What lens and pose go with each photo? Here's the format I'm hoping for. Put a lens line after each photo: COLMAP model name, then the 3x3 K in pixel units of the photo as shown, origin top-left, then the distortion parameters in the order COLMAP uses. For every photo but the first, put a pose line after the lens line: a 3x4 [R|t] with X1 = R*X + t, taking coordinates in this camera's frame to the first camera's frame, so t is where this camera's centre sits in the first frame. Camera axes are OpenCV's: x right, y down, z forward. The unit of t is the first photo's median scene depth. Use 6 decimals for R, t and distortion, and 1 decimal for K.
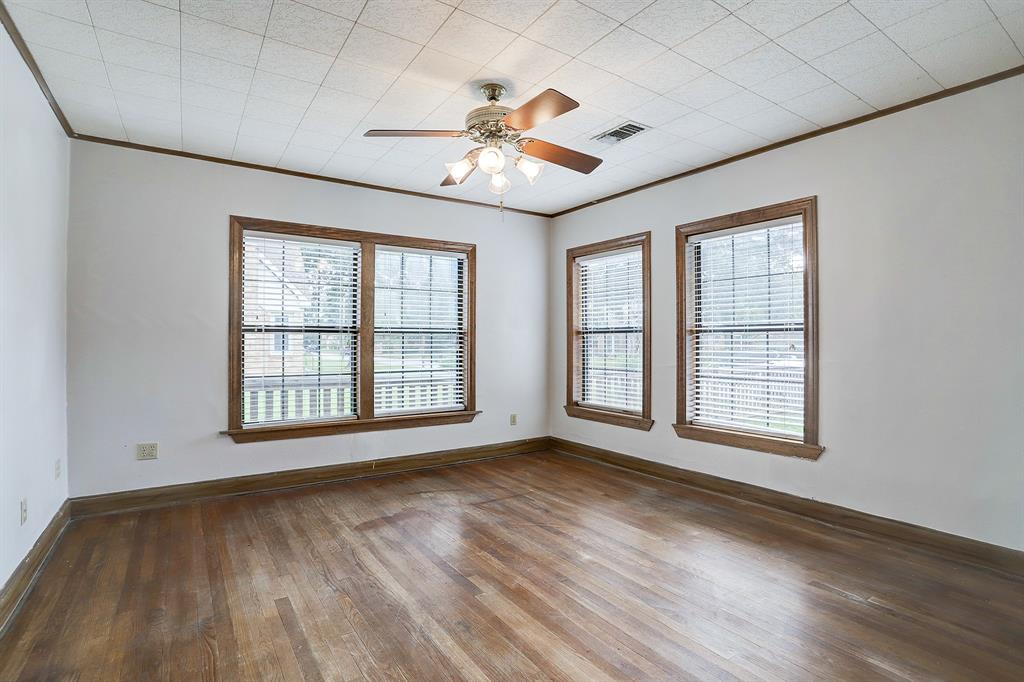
lens RADIAL K [[501.4, 0, 515.6], [0, 501.4, 337.2], [0, 0, 1]] dist [-0.076639, 0.028345]
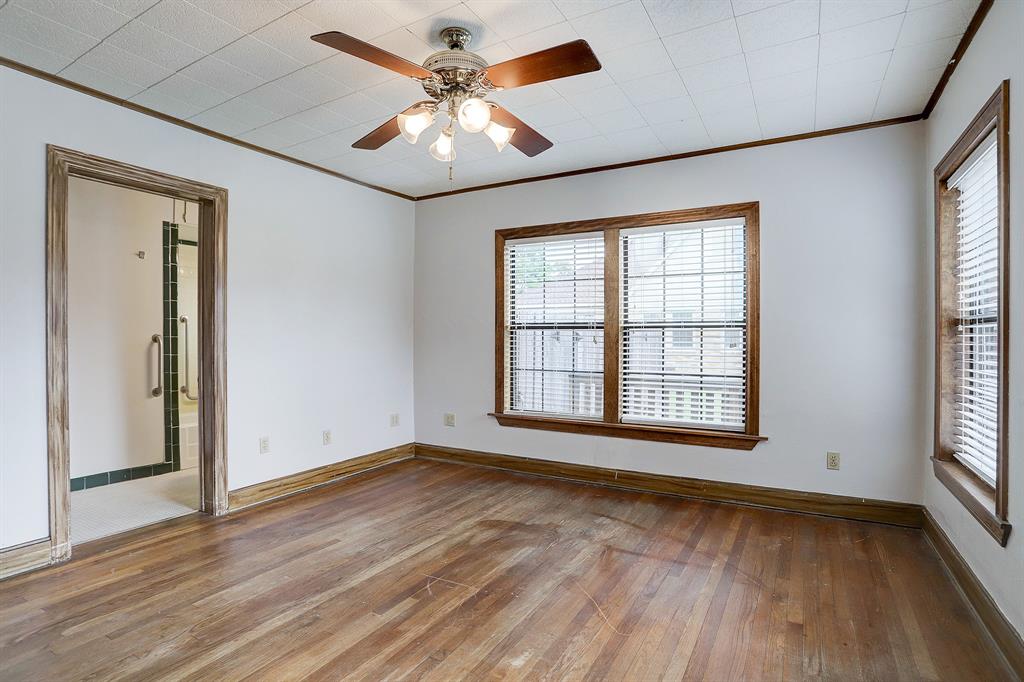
lens RADIAL K [[501.4, 0, 515.6], [0, 501.4, 337.2], [0, 0, 1]] dist [-0.076639, 0.028345]
pose [[0.442257, -0.005846, -0.896869, 0.483960], [0.002150, 0.999983, -0.005458, 0.013380], [0.896886, 0.000486, 0.442262, 0.479211]]
